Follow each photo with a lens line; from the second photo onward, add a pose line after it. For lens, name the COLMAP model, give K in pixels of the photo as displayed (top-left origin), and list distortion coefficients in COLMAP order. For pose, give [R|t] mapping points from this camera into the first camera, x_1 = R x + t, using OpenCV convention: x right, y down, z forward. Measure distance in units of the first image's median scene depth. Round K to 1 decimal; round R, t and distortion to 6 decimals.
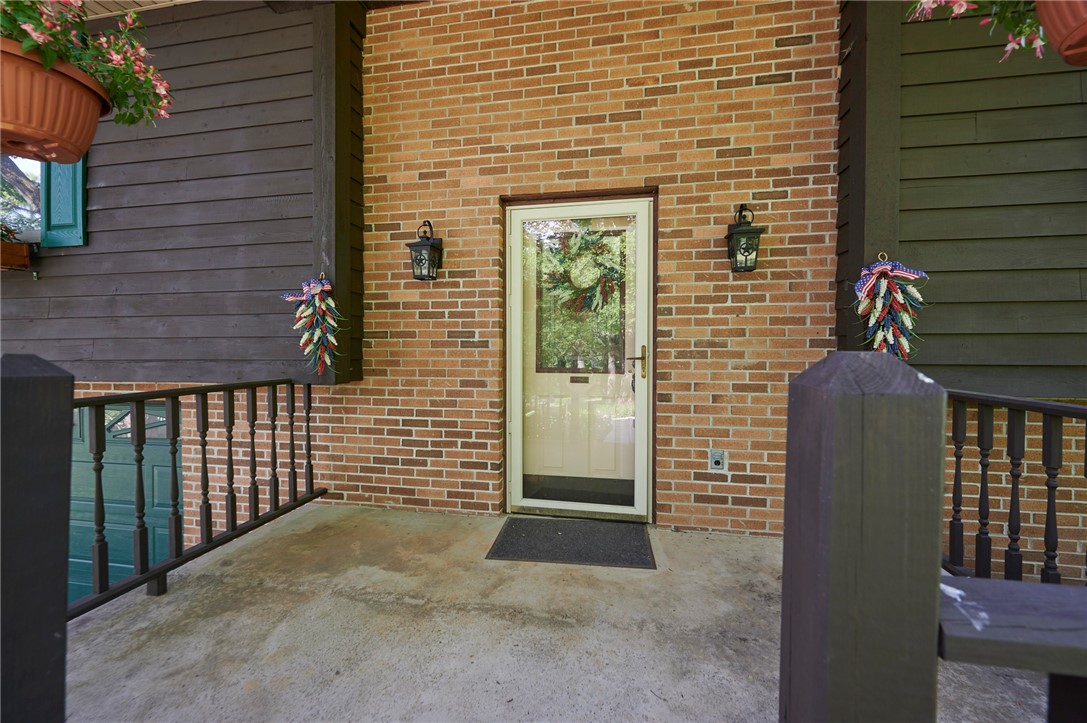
lens RADIAL K [[430.6, 0, 539.4], [0, 430.6, 361.2], [0, 0, 1]] dist [0.002157, 0.000176]
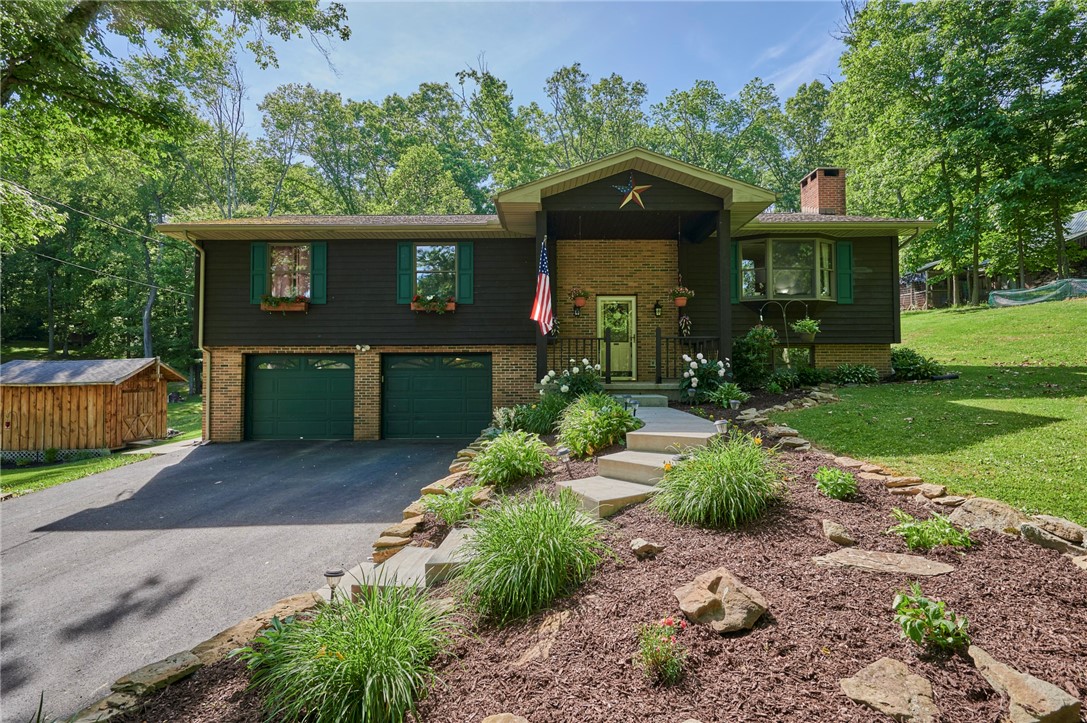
lens RADIAL K [[547.2, 0, 539.7], [0, 547.2, 358.2], [0, 0, 1]] dist [0.004543, 0.000120]
pose [[0.984478, -0.000593, 0.175510, -1.388085], [0.008185, 0.999062, -0.042533, 0.362920], [-0.175320, 0.043309, 0.983559, -3.501157]]
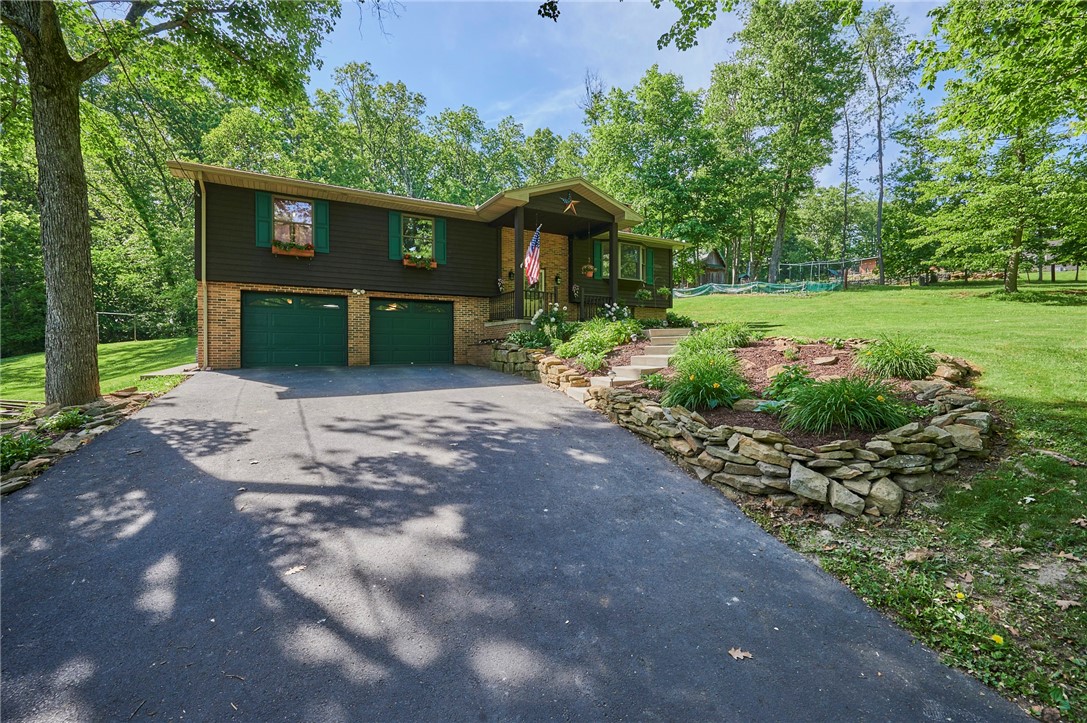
lens RADIAL K [[478.4, 0, 541.5], [0, 478.4, 356.5], [0, 0, 1]] dist [0.004068, 0.000145]
pose [[0.762906, -0.009123, 0.646445, -3.867178], [0.011930, 0.999929, 0.000032, 0.779406], [-0.646399, 0.007687, 0.762961, -3.825024]]
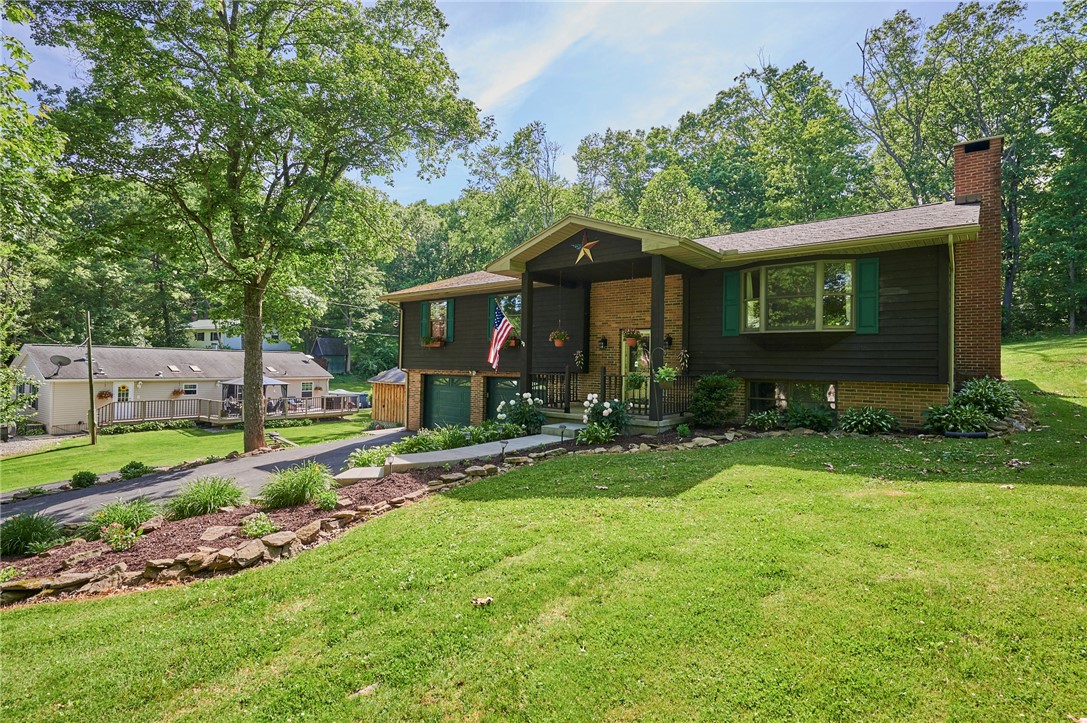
lens RADIAL K [[528.2, 0, 540.1], [0, 528.2, 361.4], [0, 0, 1]] dist [-0.005186, 0.000618]
pose [[0.875060, 0.005844, -0.483980, 1.683423], [-0.017469, 0.999657, -0.019515, 0.042488], [0.483700, 0.025531, 0.874861, -3.774487]]
